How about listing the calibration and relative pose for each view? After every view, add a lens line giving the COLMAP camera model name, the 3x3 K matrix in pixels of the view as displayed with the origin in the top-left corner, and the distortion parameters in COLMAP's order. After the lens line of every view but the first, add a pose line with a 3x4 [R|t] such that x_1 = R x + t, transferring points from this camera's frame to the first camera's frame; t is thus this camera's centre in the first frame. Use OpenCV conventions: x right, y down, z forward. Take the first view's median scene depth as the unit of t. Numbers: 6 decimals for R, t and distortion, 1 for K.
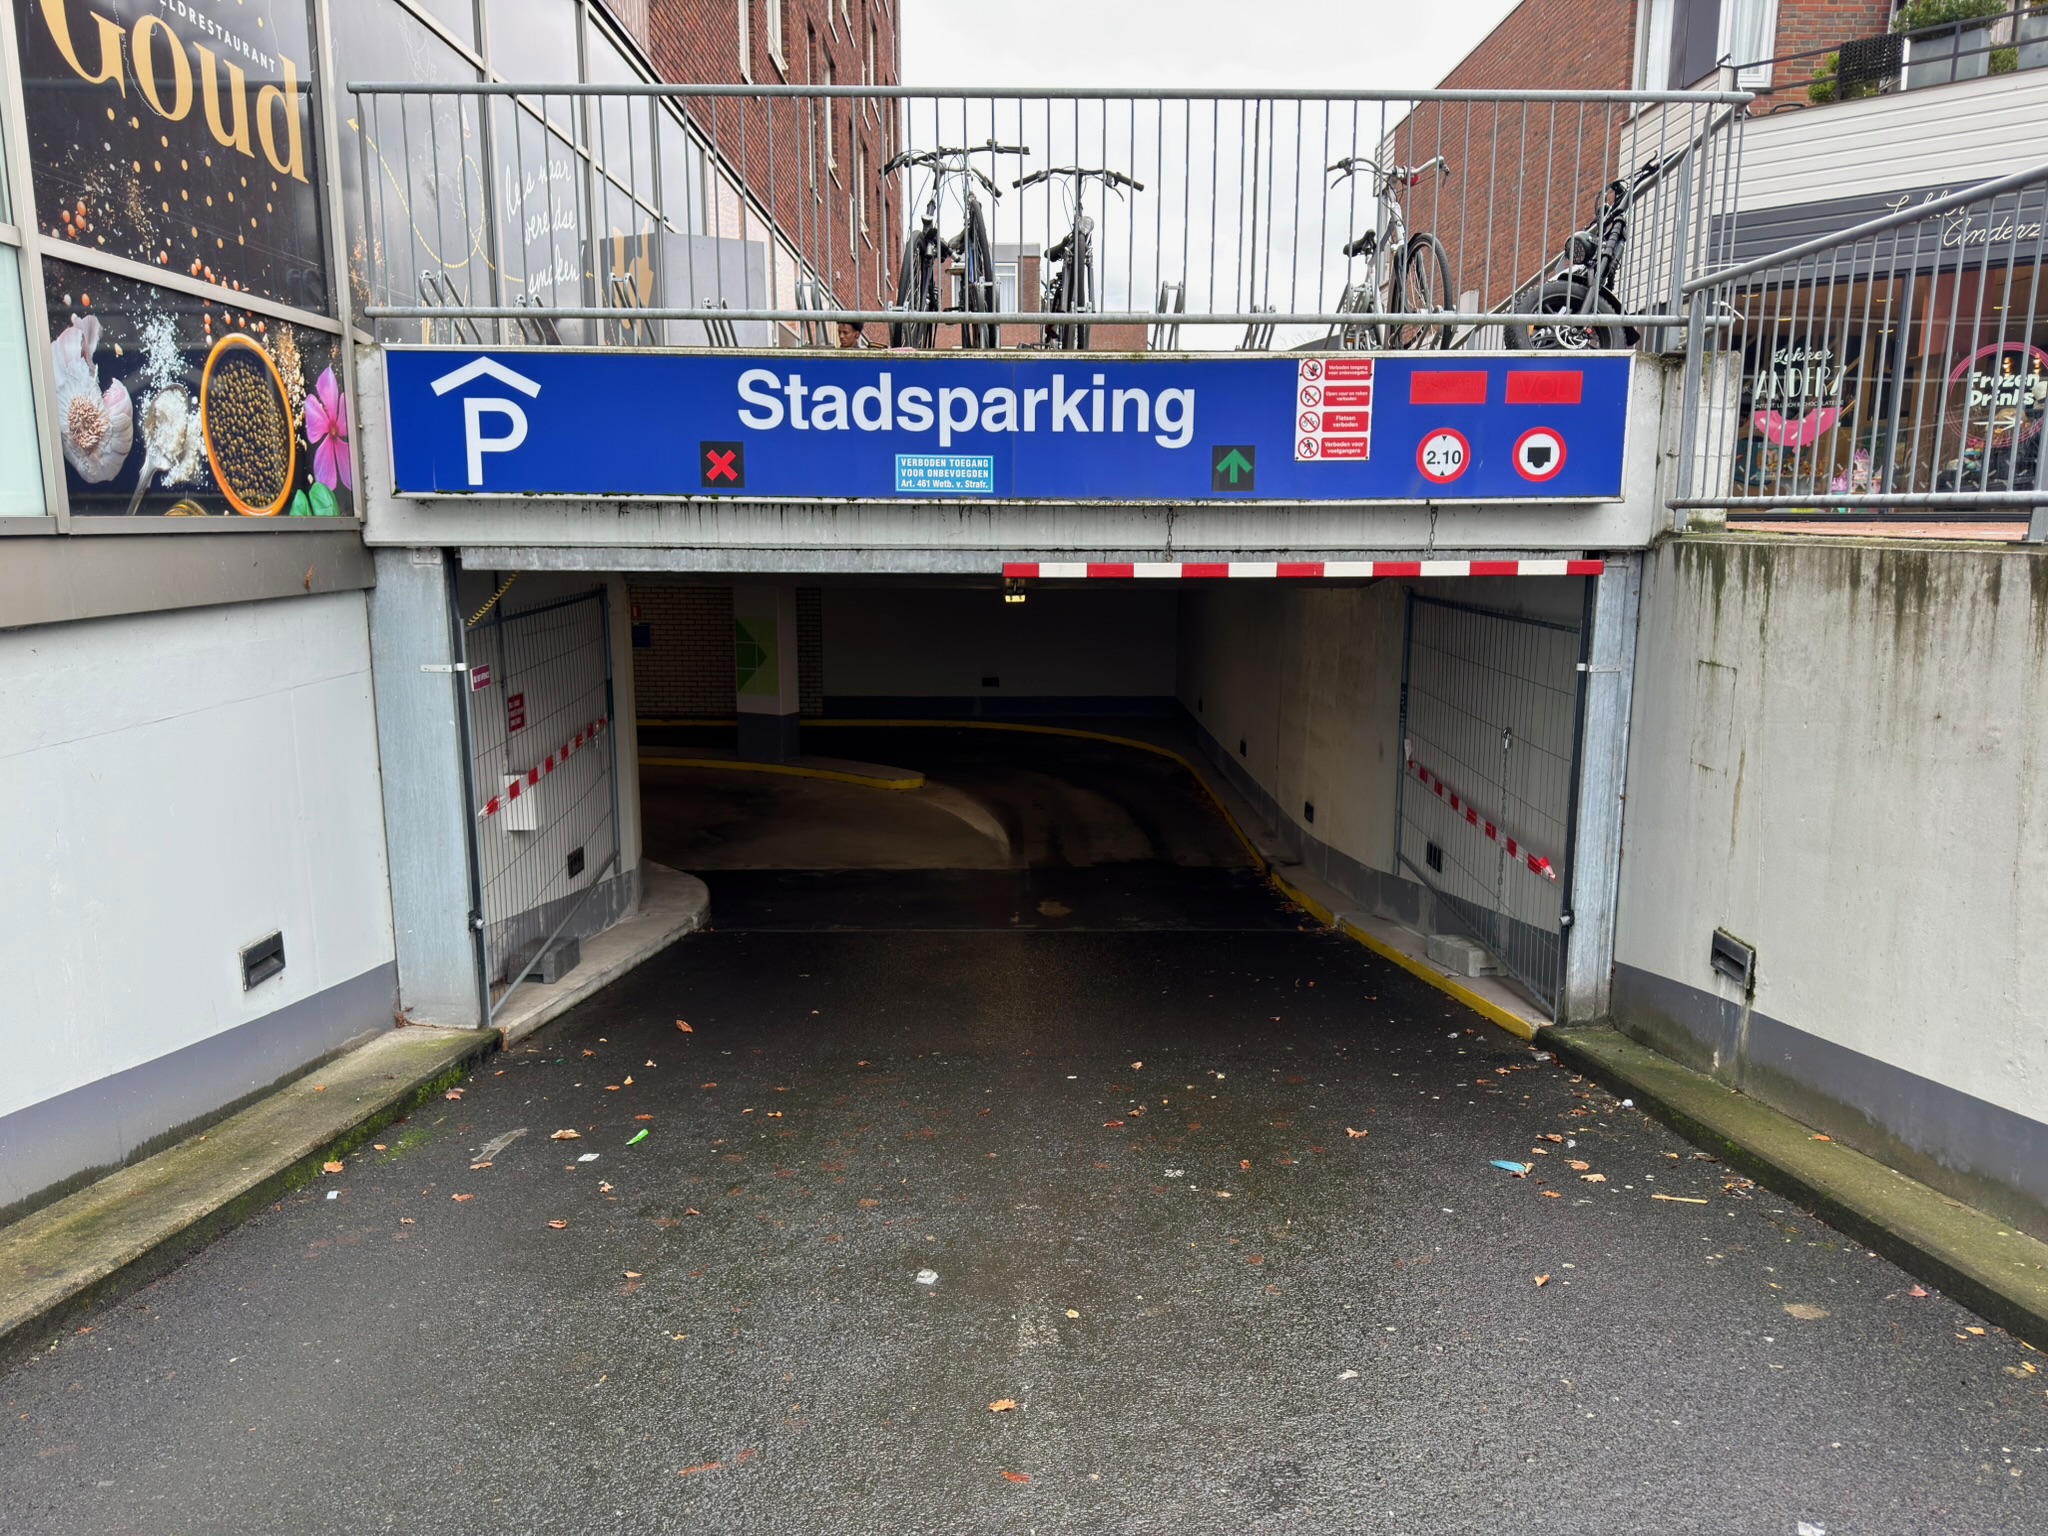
lens RADIAL K [[1435.8, 0, 1018.9], [0, 1435.8, 772.2], [0, 0, 1]] dist [0.124931, -0.206558]
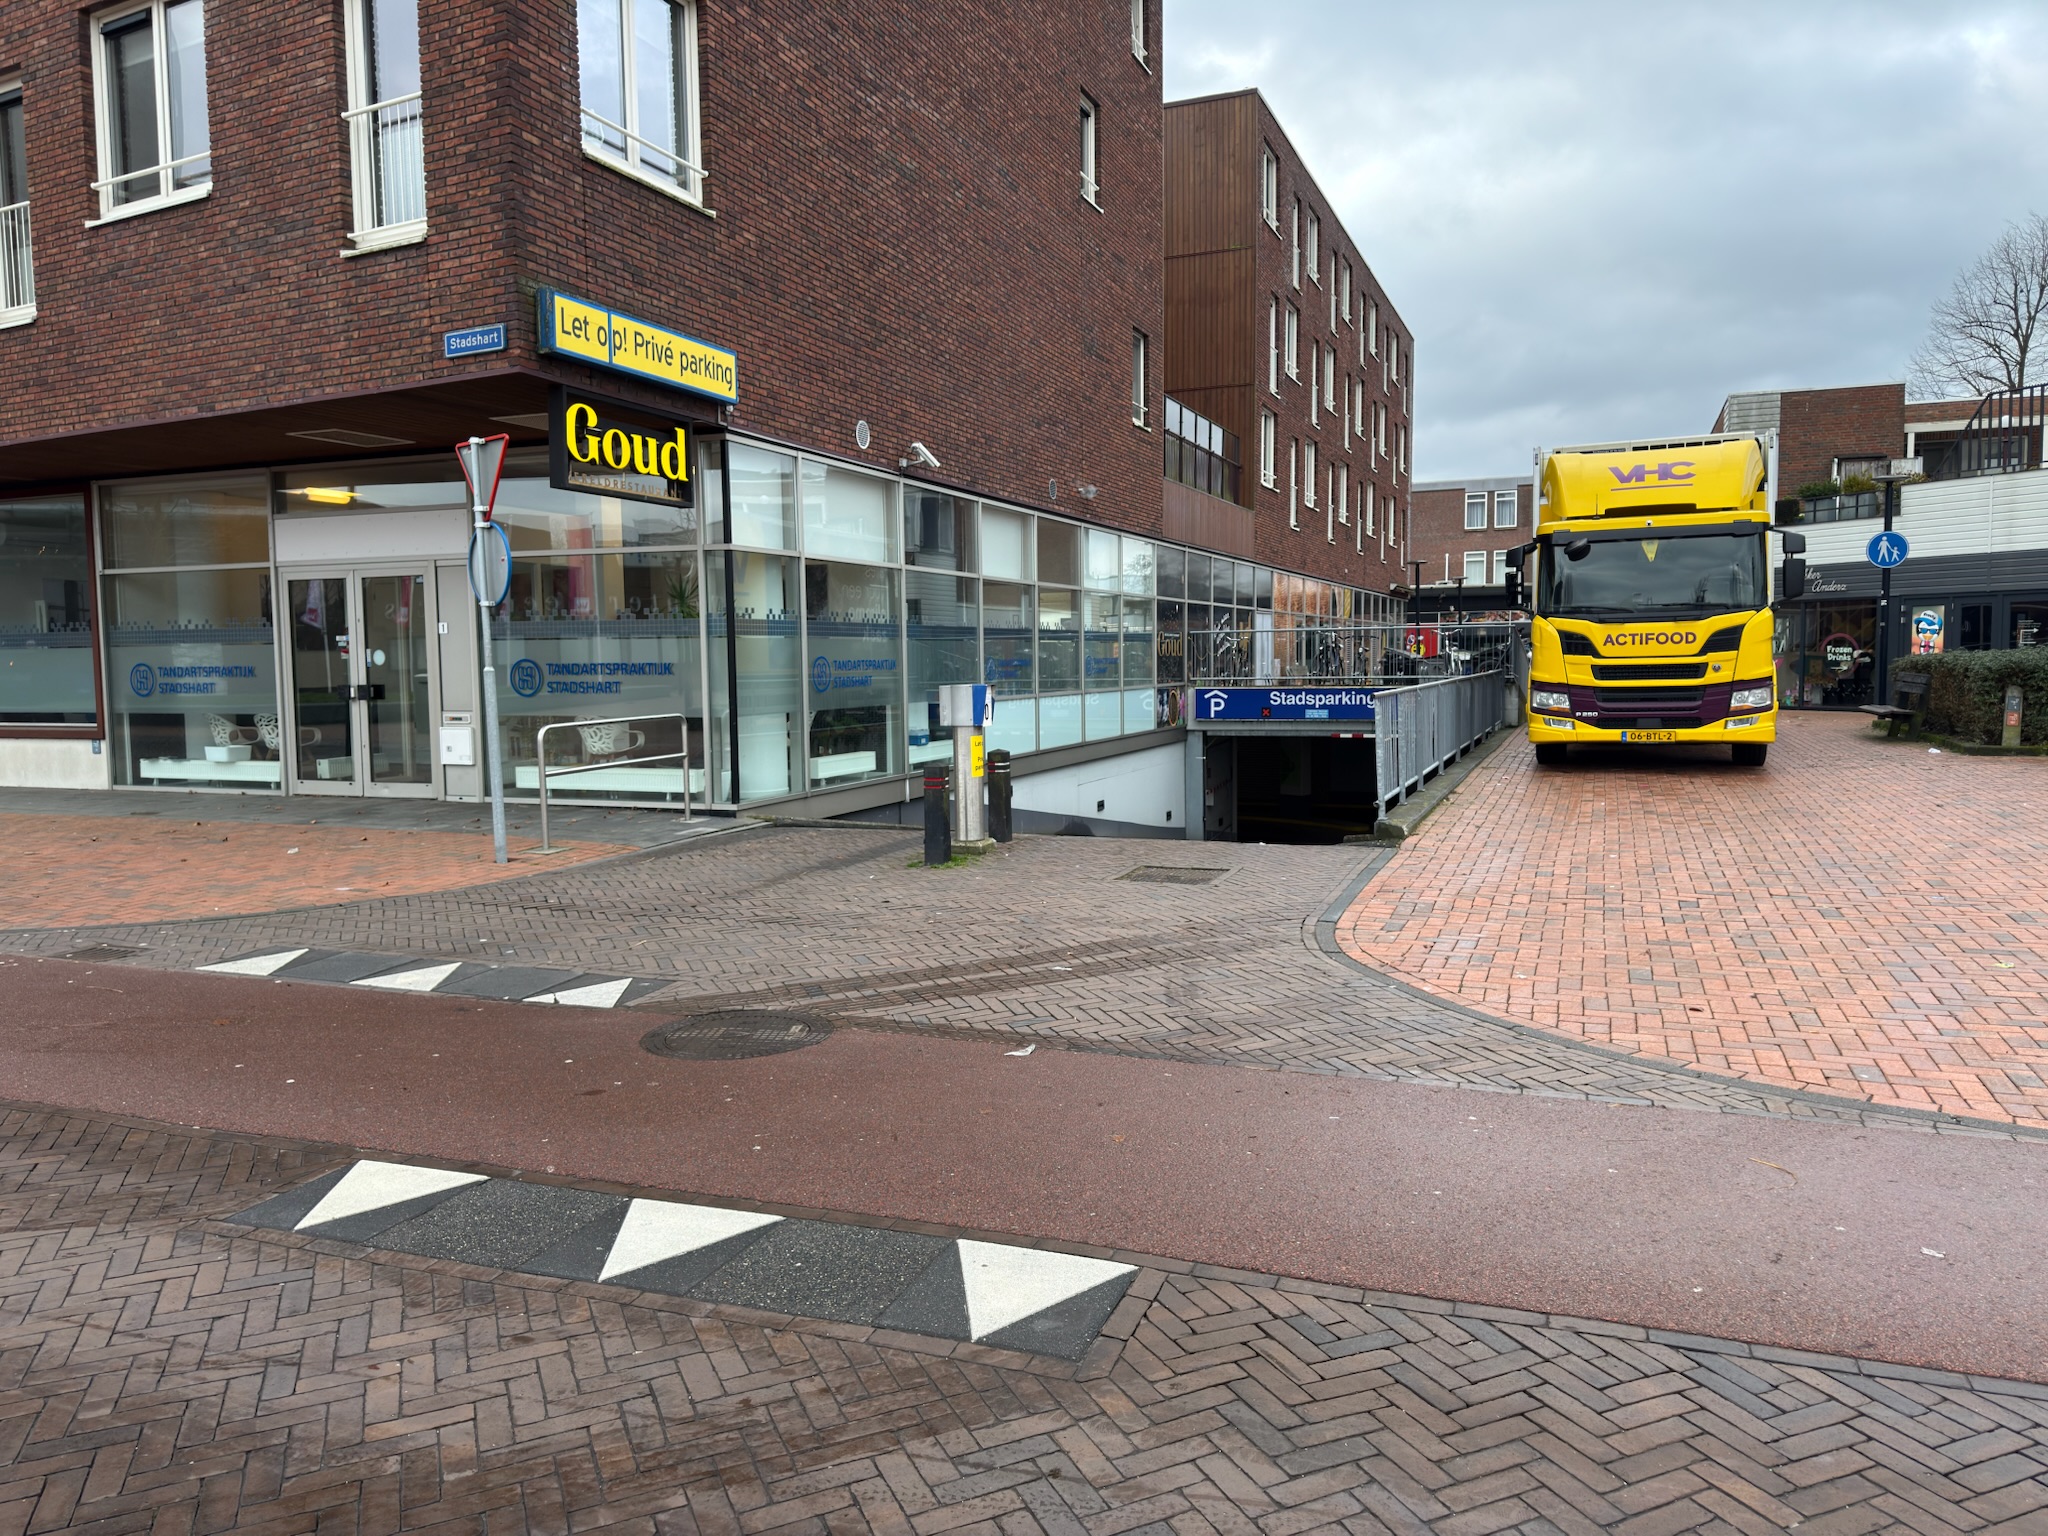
lens RADIAL K [[1435.8, 0, 1018.9], [0, 1435.8, 772.2], [0, 0, 1]] dist [0.124931, -0.206558]
pose [[0.924454, 0.015116, -0.380995, 0.779772], [-0.050546, 0.995254, -0.083158, 0.375574], [0.377930, 0.096134, 0.920830, -3.333595]]
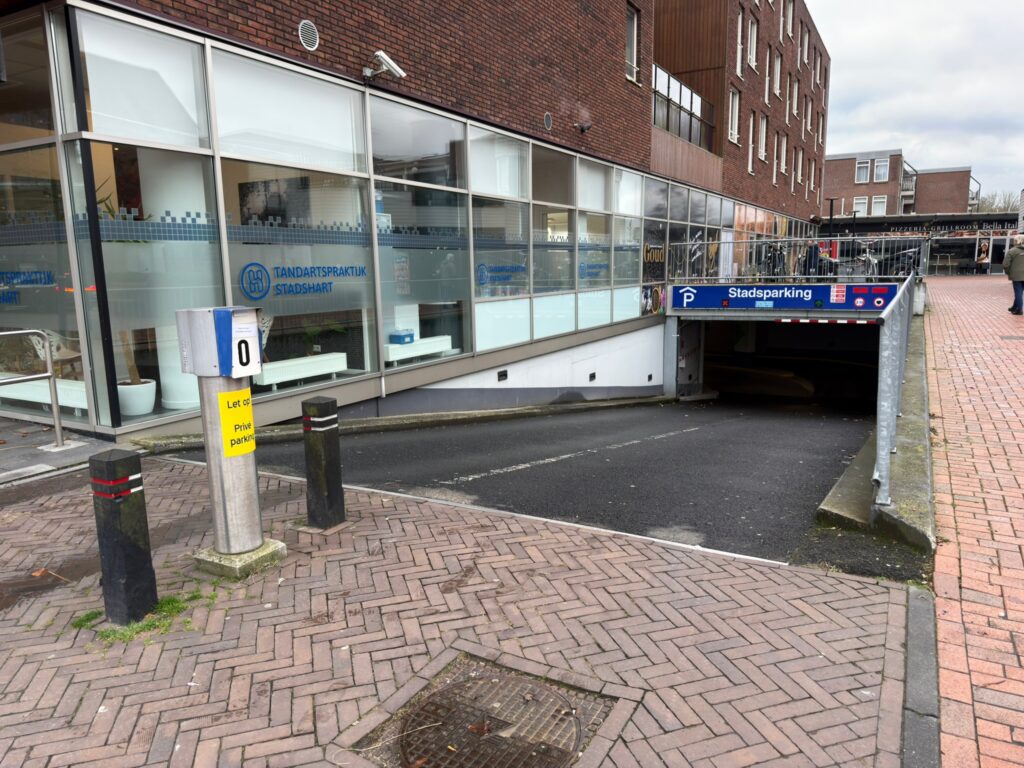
lens RADIAL K [[717.9, 0, 509.4], [0, 717.9, 386.1], [0, 0, 1]] dist [0.124931, -0.206558]
pose [[0.871403, 0.063038, -0.486500, 0.504346], [-0.065350, 0.997787, 0.012235, 0.155029], [0.486195, 0.021131, 0.873595, -2.072043]]
